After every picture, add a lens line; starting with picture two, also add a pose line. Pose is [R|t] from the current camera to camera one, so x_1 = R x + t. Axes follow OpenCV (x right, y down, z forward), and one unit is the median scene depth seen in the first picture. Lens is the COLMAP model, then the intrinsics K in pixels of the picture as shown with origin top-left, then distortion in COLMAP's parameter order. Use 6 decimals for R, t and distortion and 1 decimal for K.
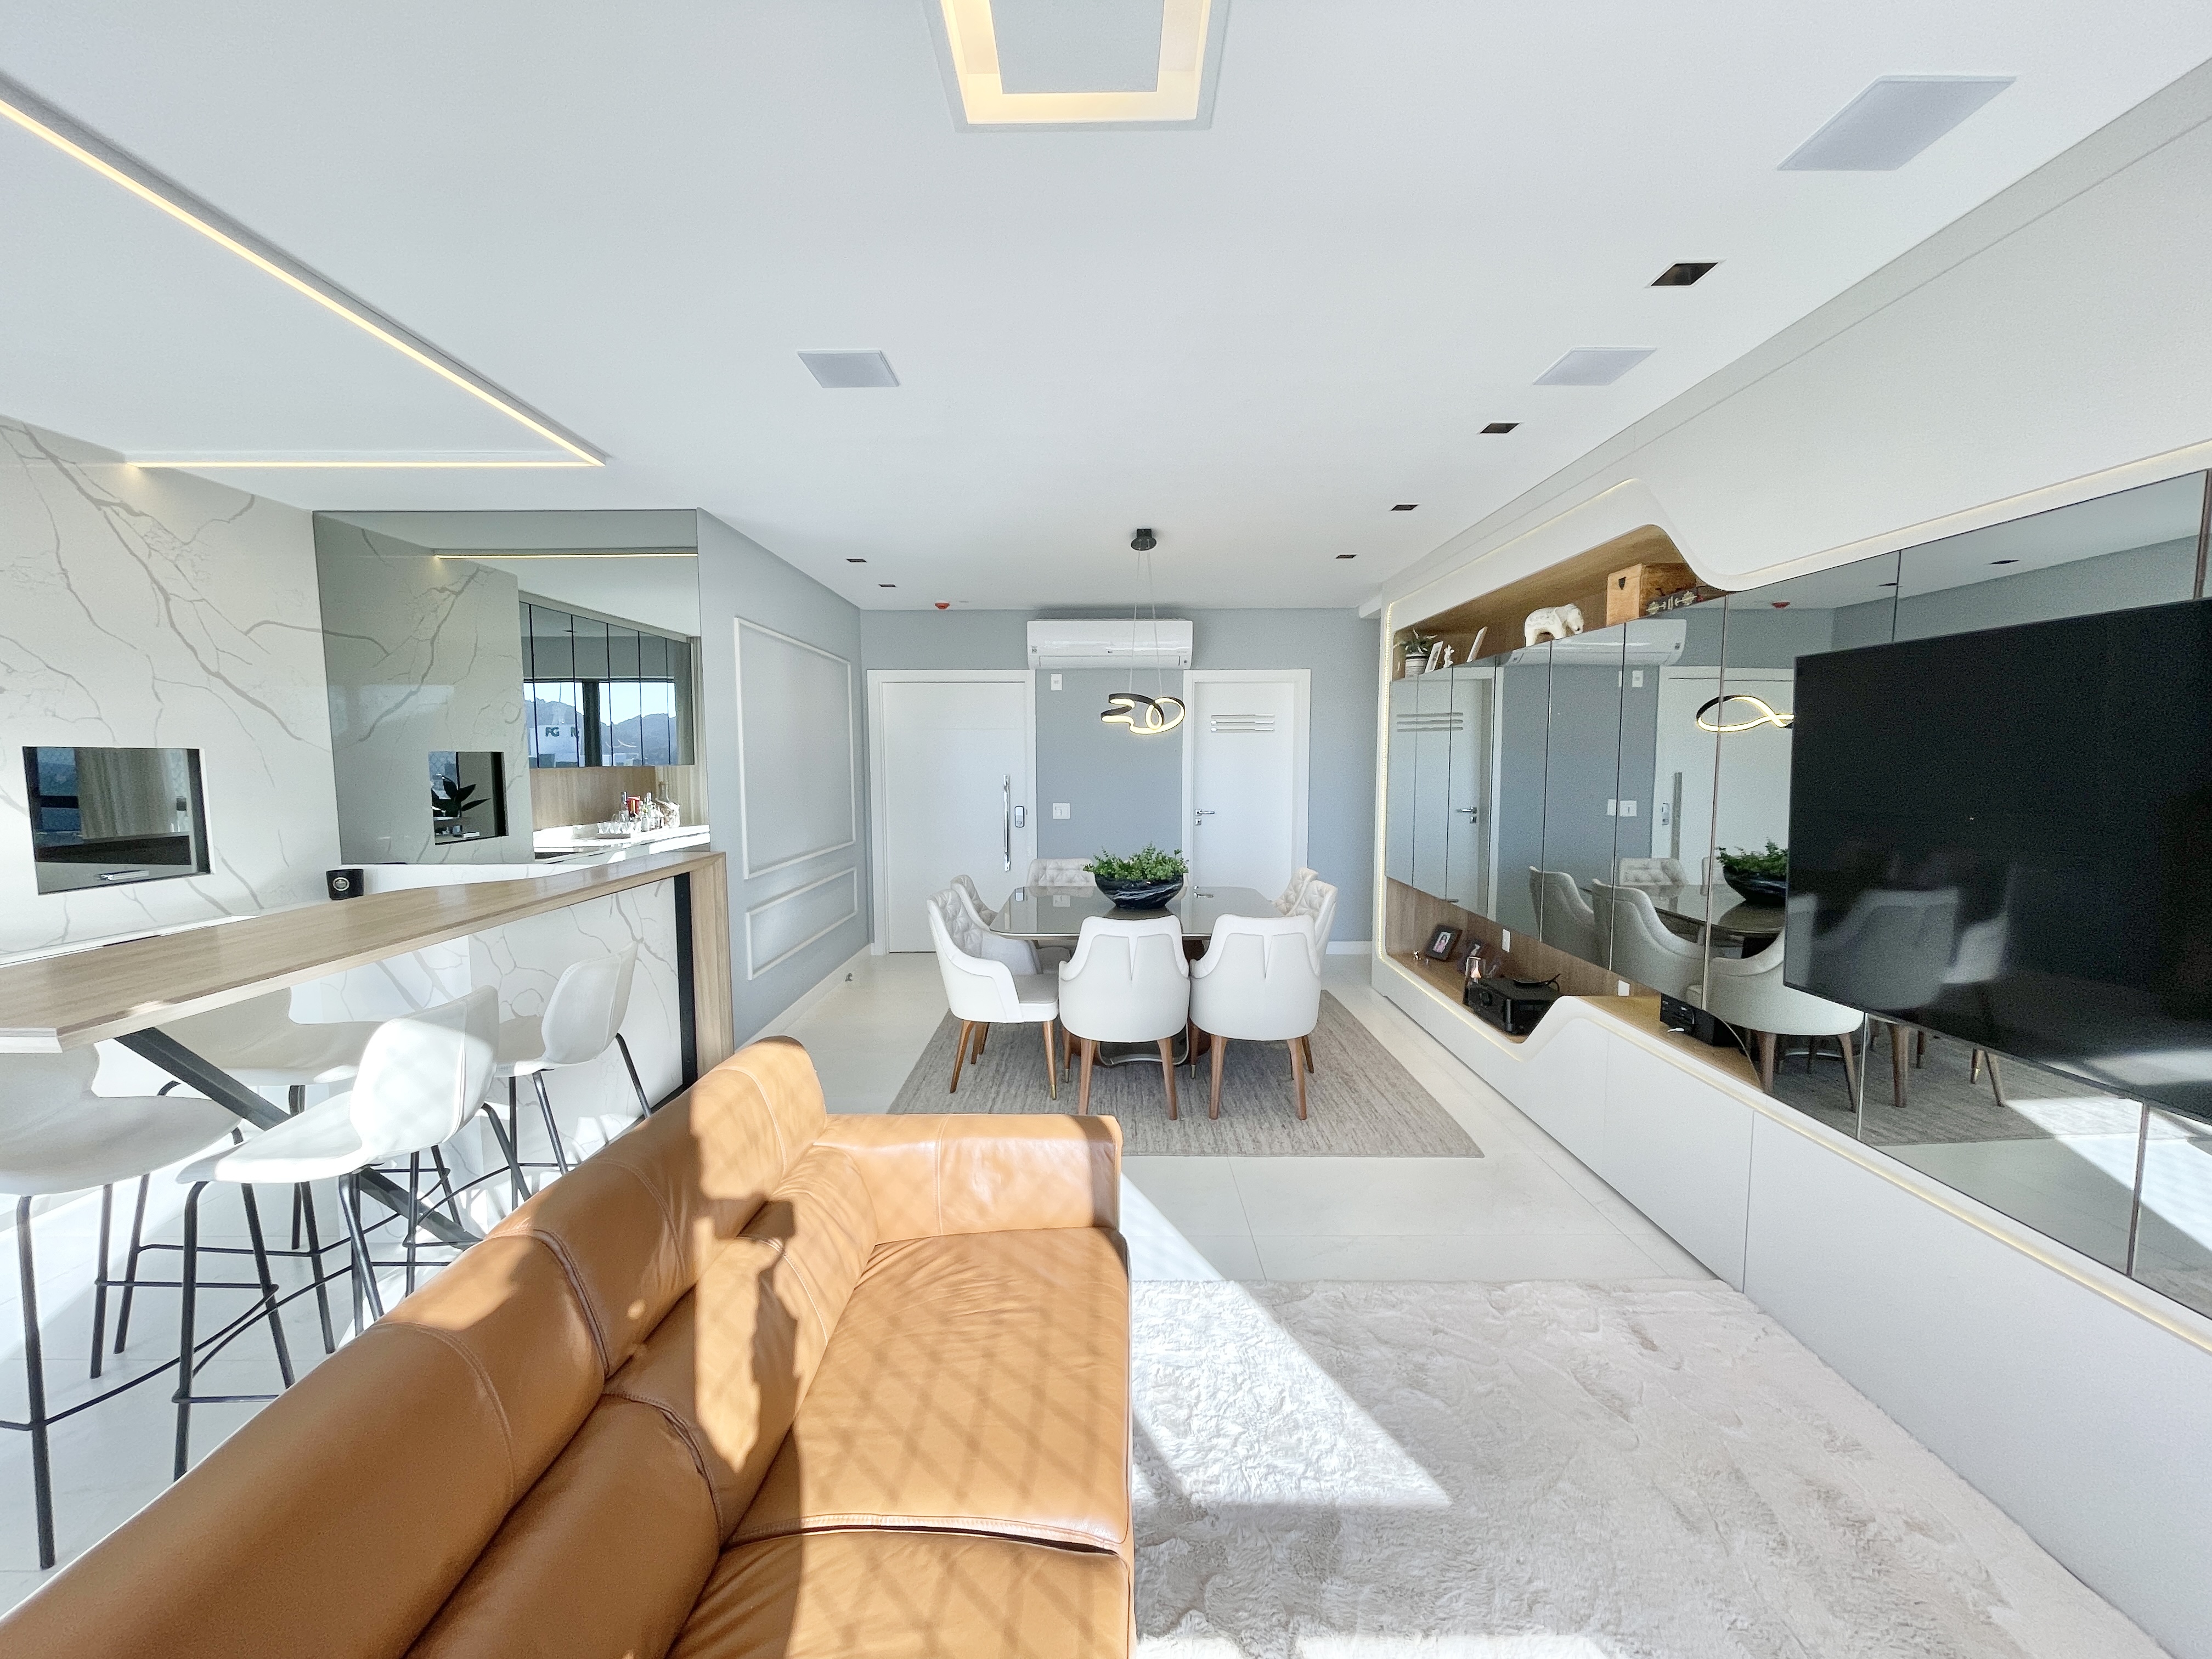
lens RADIAL K [[898.3, 0, 1103.9], [0, 898.3, 841.1], [0, 0, 1]] dist [0.006138, -0.000823]
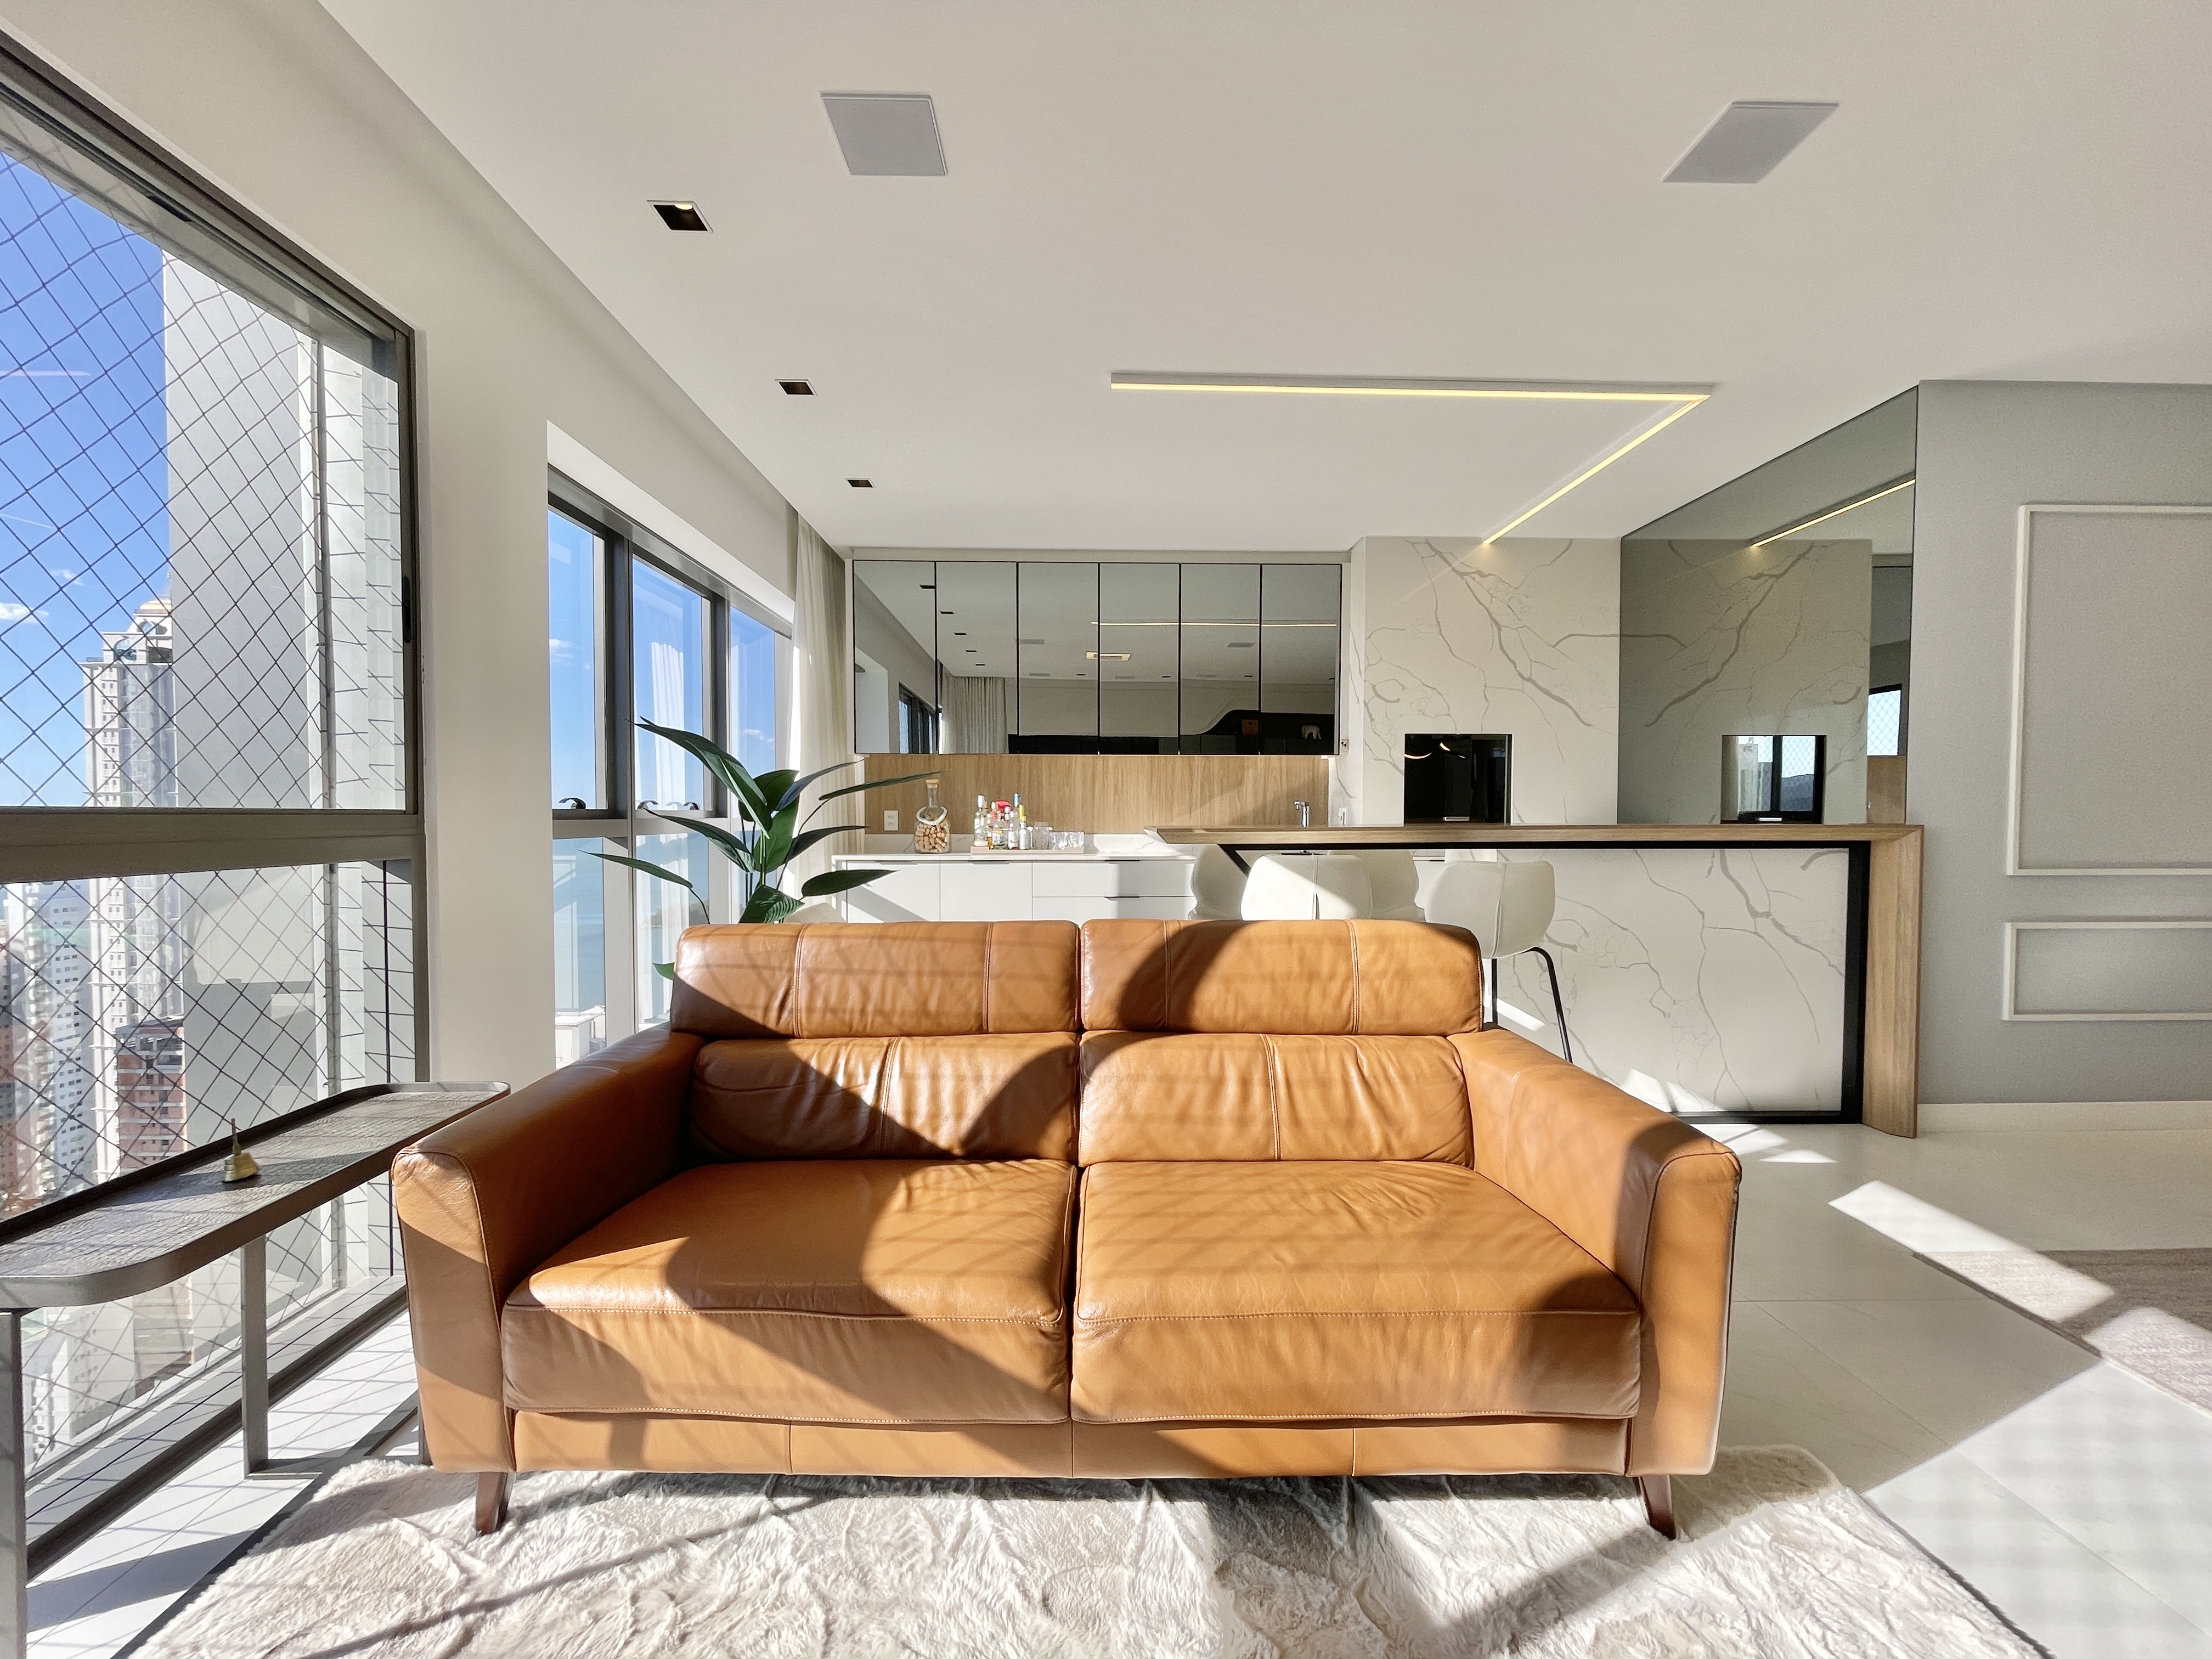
lens RADIAL K [[898.3, 0, 1103.9], [0, 898.3, 841.1], [0, 0, 1]] dist [0.006138, -0.000823]
pose [[0.025301, 0.033899, -0.999105, 0.326314], [-0.093972, 0.995080, 0.031383, 0.067504], [0.995253, 0.093094, 0.028362, 0.306829]]
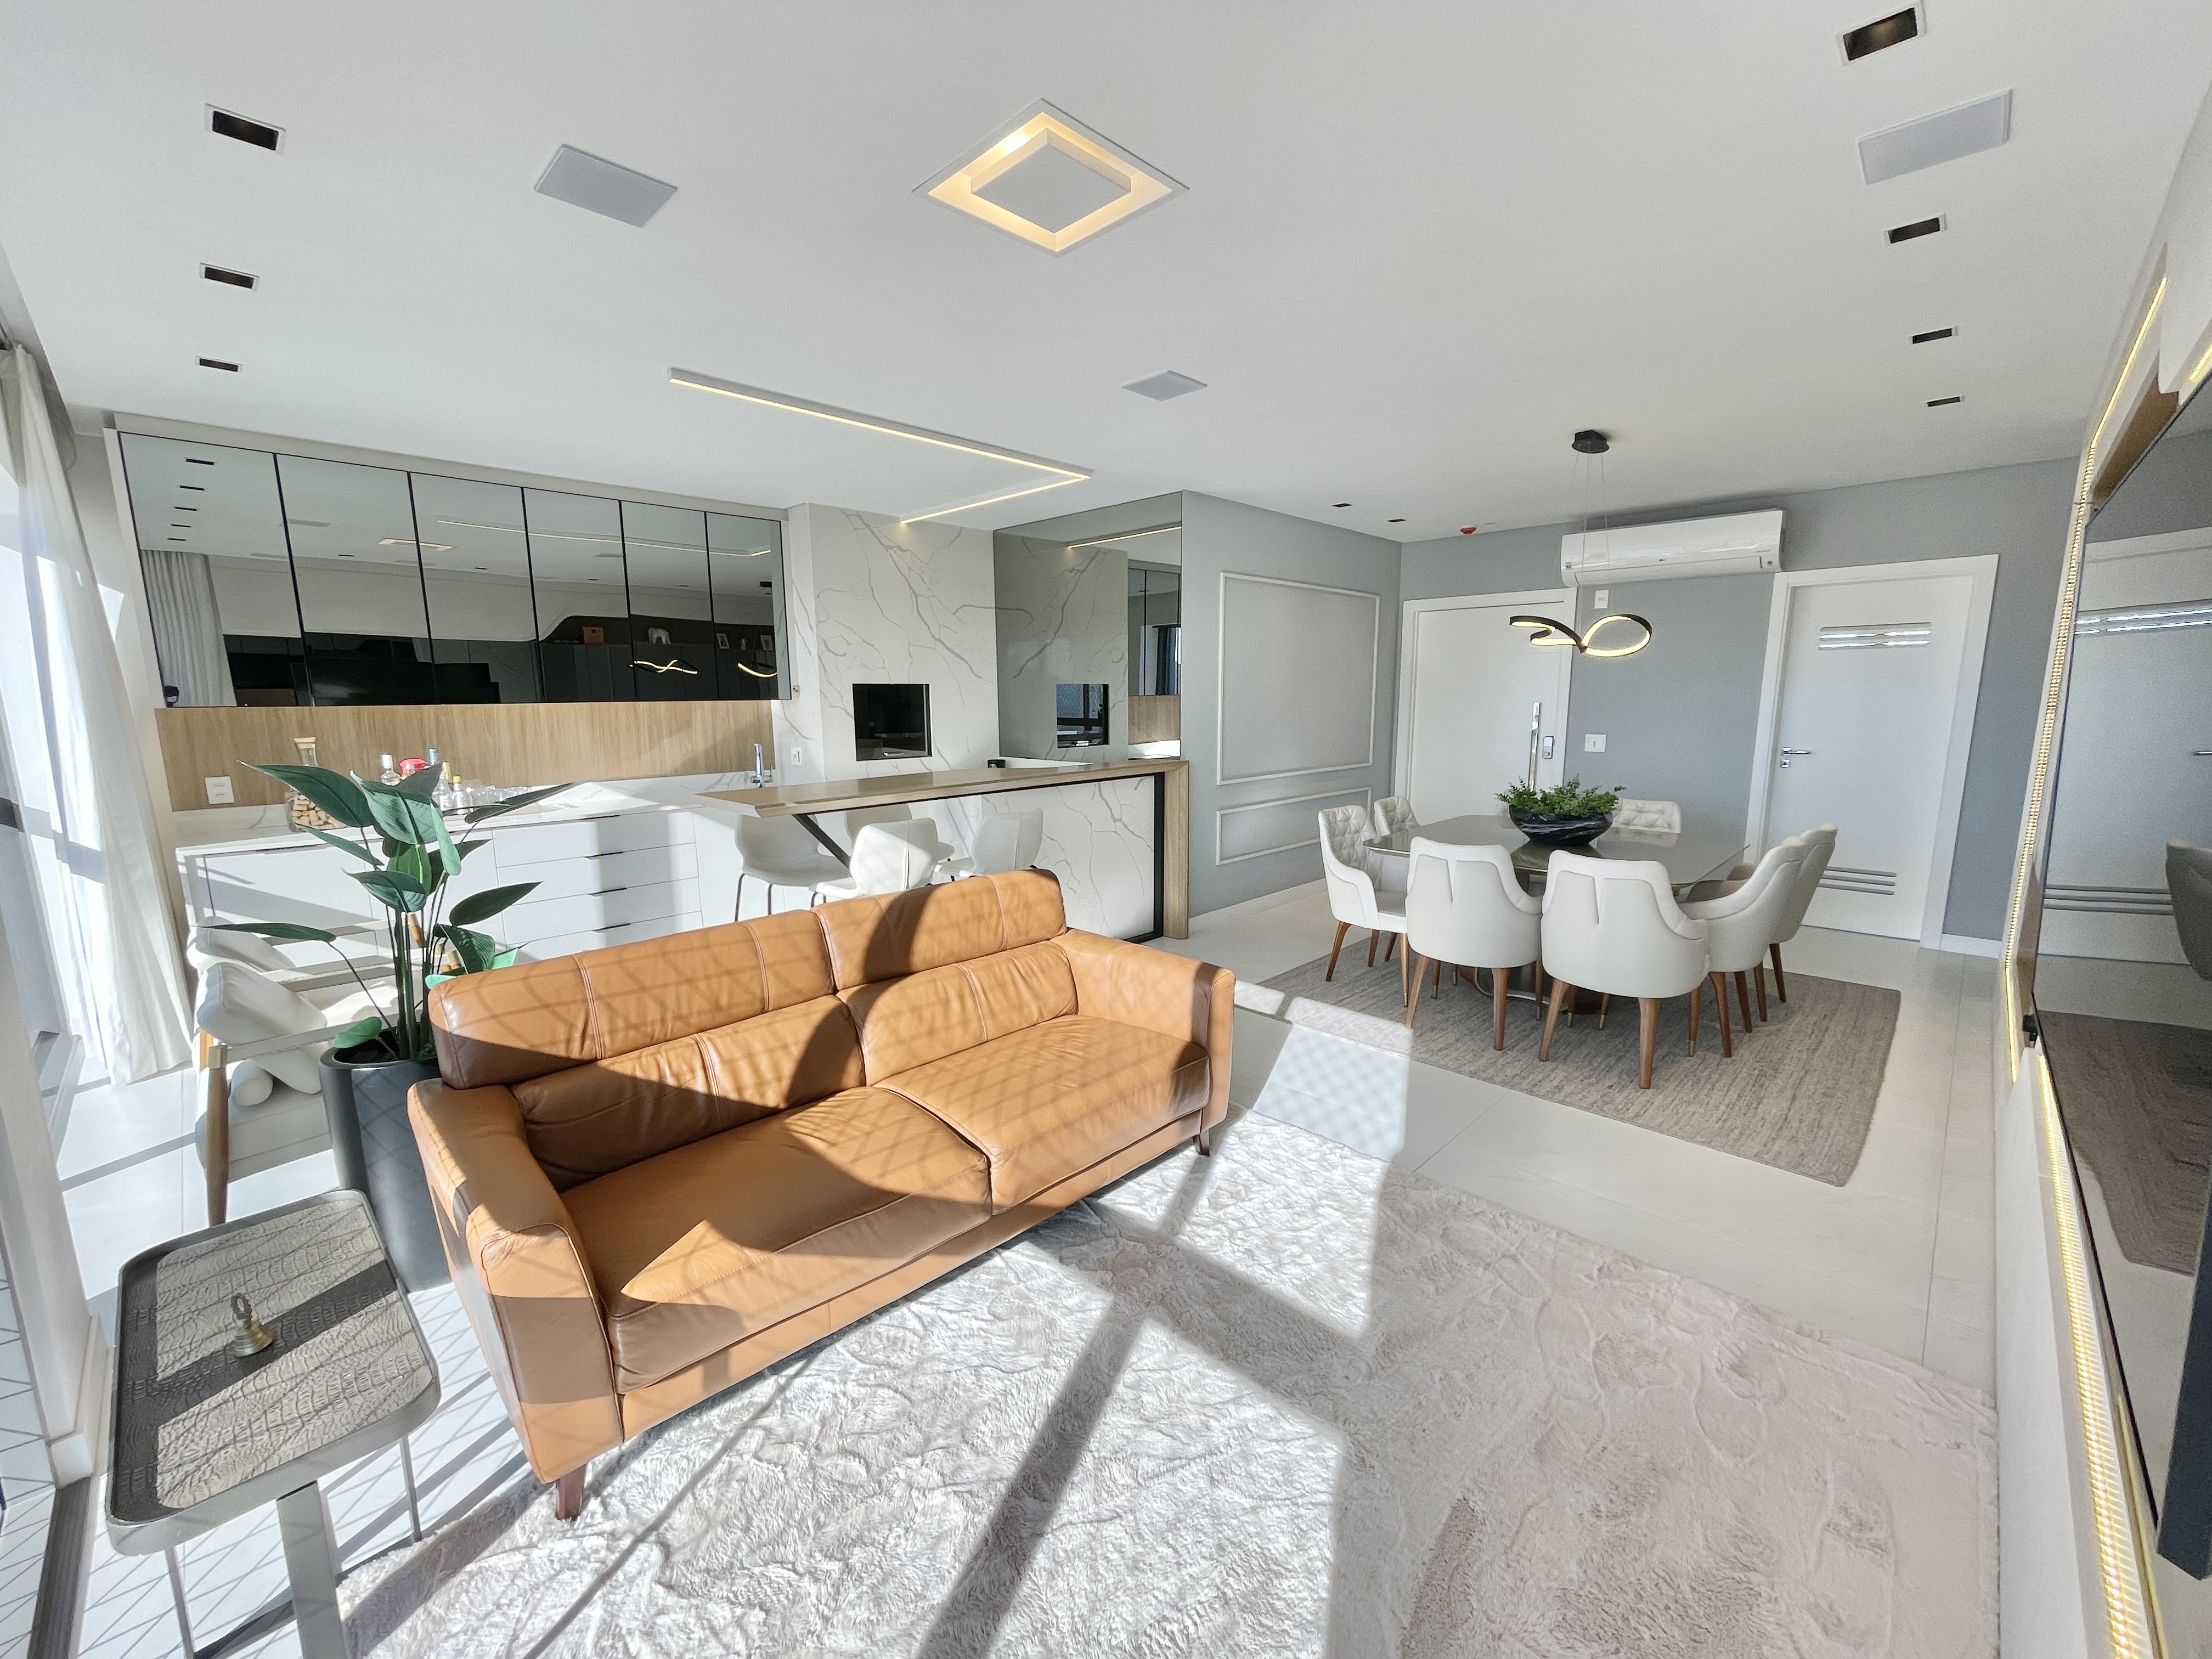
lens RADIAL K [[898.3, 0, 1103.9], [0, 898.3, 841.1], [0, 0, 1]] dist [0.006138, -0.000823]
pose [[0.716441, 0.112141, -0.688575, 0.403972], [-0.058359, 0.993171, 0.101026, 0.004249], [0.695202, -0.032195, 0.718093, -0.013288]]
